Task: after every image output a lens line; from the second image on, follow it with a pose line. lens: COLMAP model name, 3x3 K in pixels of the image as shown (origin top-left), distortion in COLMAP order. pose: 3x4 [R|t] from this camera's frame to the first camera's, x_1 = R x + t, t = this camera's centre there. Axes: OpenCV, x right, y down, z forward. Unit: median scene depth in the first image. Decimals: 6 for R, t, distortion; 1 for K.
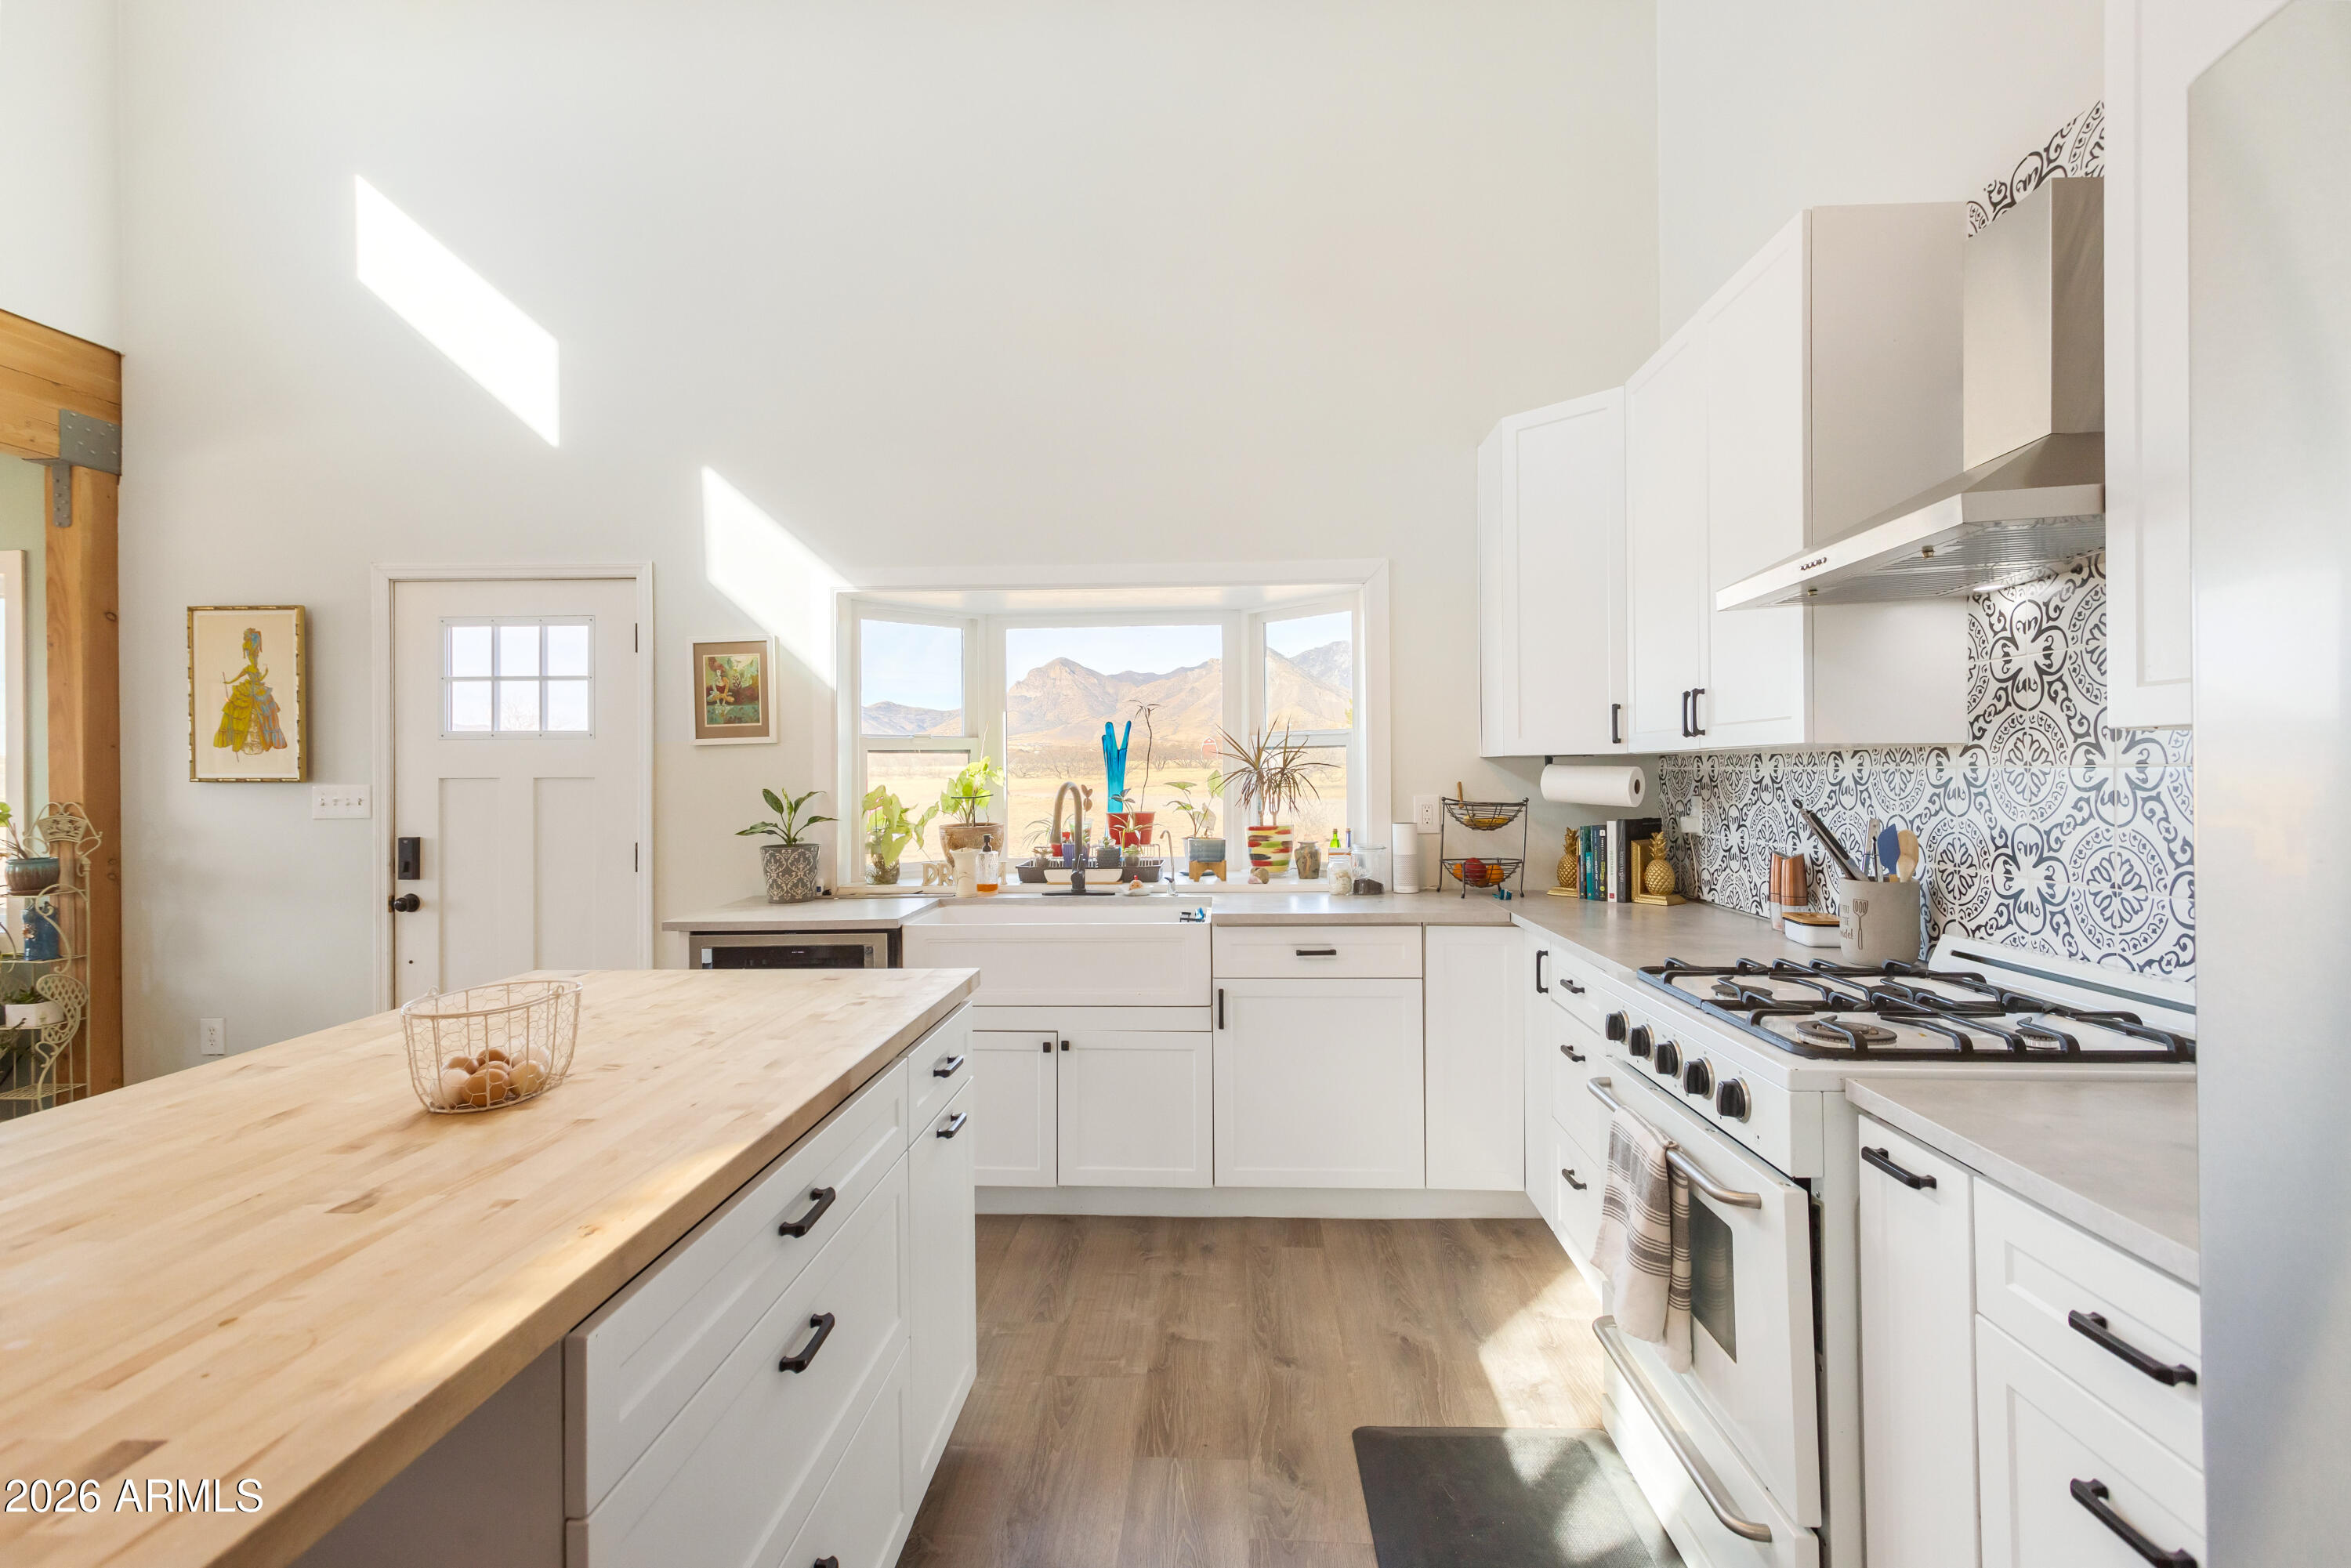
lens RADIAL K [[1139.4, 0, 1177.2], [0, 1139.4, 755.4], [0, 0, 1]] dist [0.000797, 0.000919]
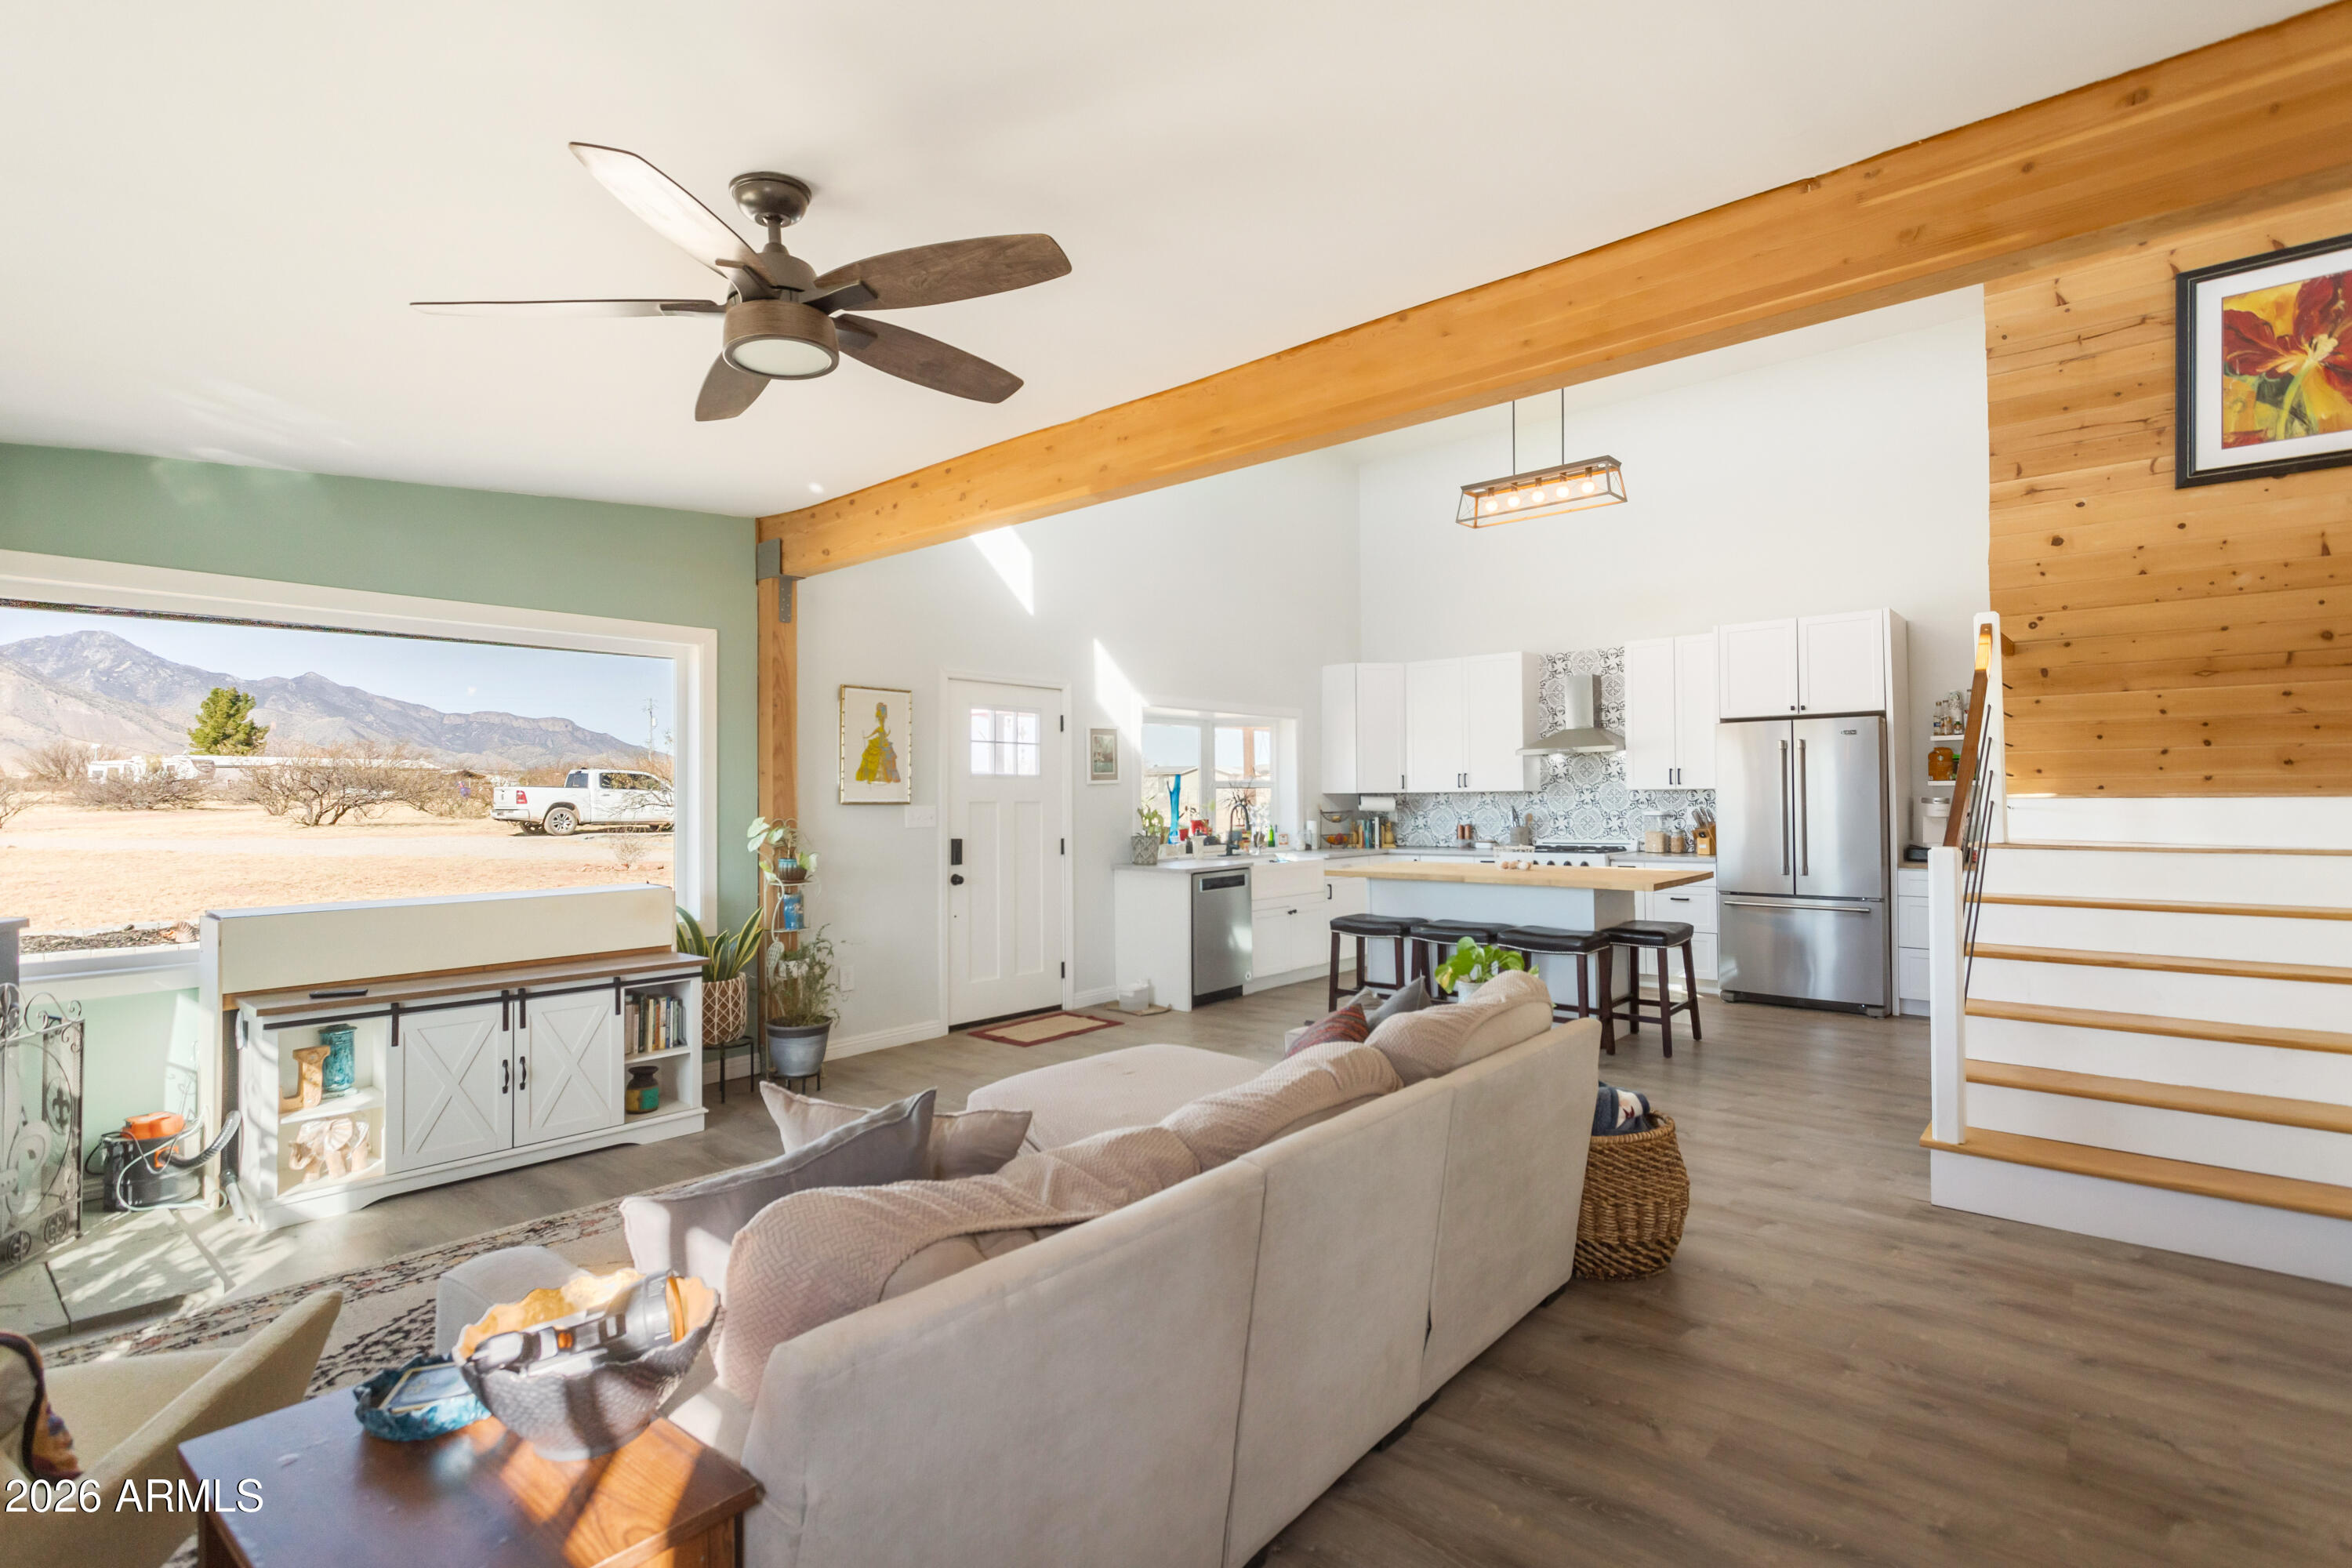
lens RADIAL K [[1139.9, 0, 1180.1], [0, 1139.9, 766.2], [0, 0, 1]] dist [0.000797, 0.000919]
pose [[0.607910, 0.025748, 0.793588, -2.064948], [-0.007456, 0.999615, -0.026722, 0.012015], [-0.793971, 0.010328, 0.607868, -0.270831]]
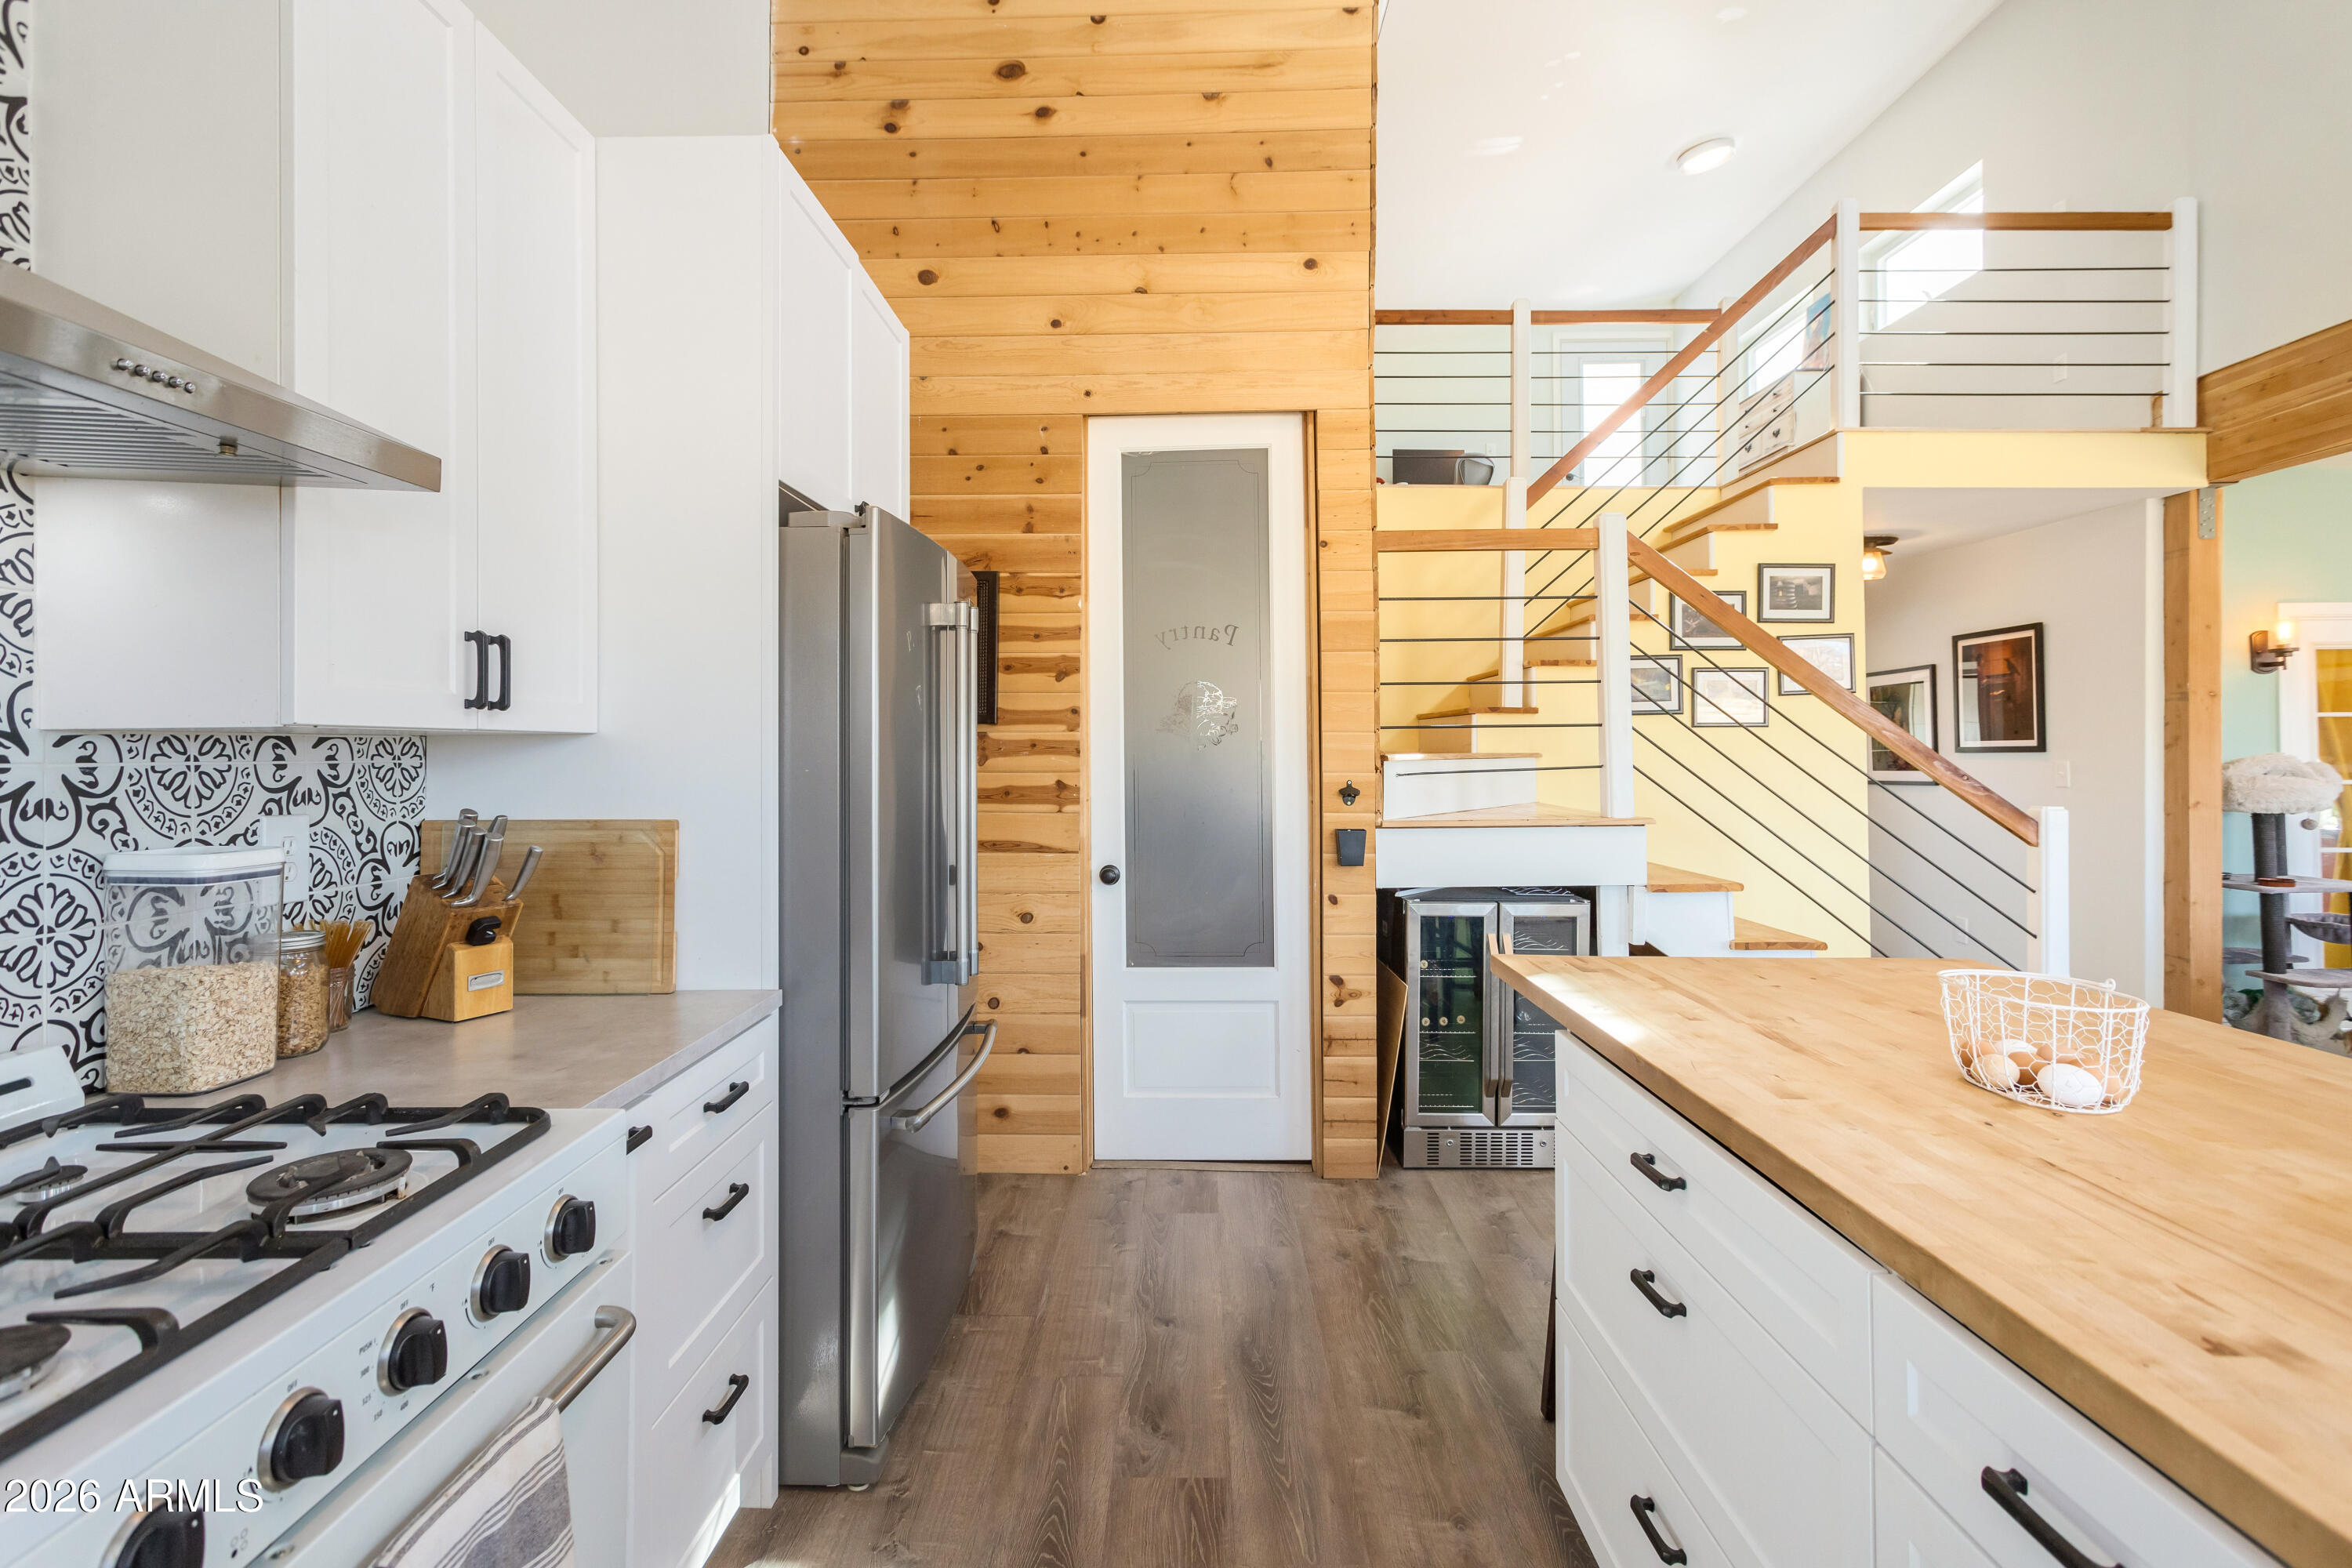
lens RADIAL K [[1139.9, 0, 1205.2], [0, 1139.9, 736.6], [0, 0, 1]] dist [0.000797, 0.000919]
pose [[-0.998816, 0.014380, -0.046465, 0.053255], [0.015598, 0.999542, -0.025949, 0.009868], [0.046071, -0.026643, -0.998583, 0.823172]]
